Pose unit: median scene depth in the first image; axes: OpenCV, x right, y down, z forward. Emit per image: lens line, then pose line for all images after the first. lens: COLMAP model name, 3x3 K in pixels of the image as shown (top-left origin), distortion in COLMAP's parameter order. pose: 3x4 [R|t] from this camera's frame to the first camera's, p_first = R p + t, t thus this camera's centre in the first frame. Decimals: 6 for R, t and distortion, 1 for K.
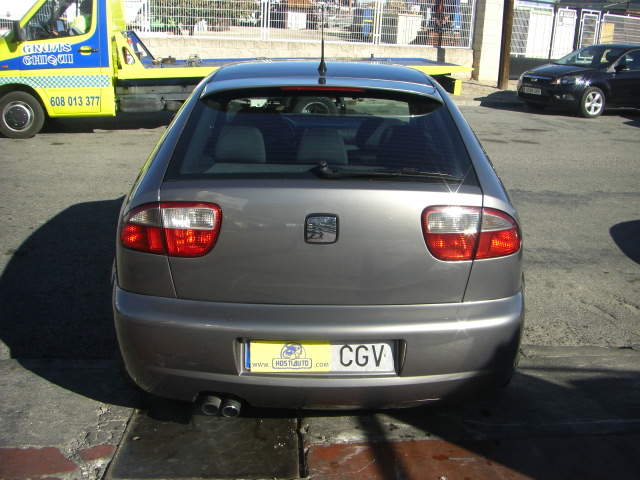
lens RADIAL K [[726.3, 0, 341.4], [0, 726.3, 239.8], [0, 0, 1]] dist [-0.190938, 0.118042]
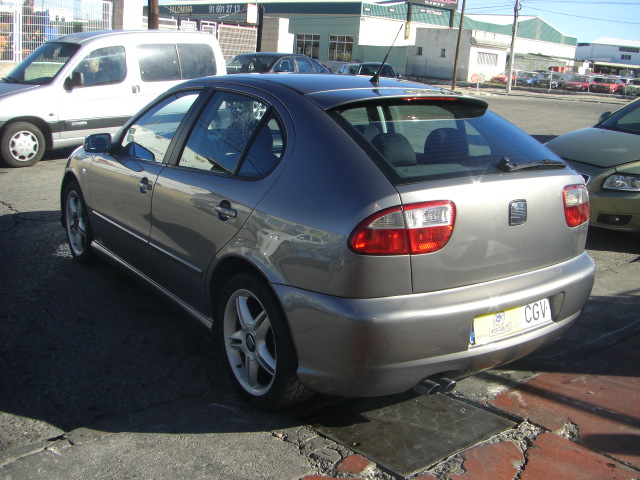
lens RADIAL K [[726.3, 0, 341.4], [0, 726.3, 239.8], [0, 0, 1]] dist [-0.190938, 0.118042]
pose [[0.823787, -0.135817, 0.550389, -0.888110], [0.144431, 0.989121, 0.027905, -0.043657], [-0.548191, 0.056506, 0.834442, 0.146520]]
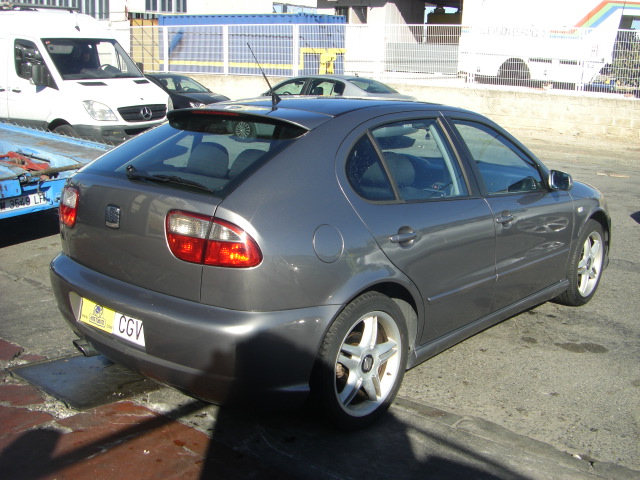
lens RADIAL K [[726.3, 0, 341.4], [0, 726.3, 239.8], [0, 0, 1]] dist [-0.190938, 0.118042]
pose [[0.742180, 0.140651, -0.655275, 1.019033], [-0.197182, 0.980282, -0.012921, -0.034722], [0.640537, 0.138798, 0.755280, 0.305369]]
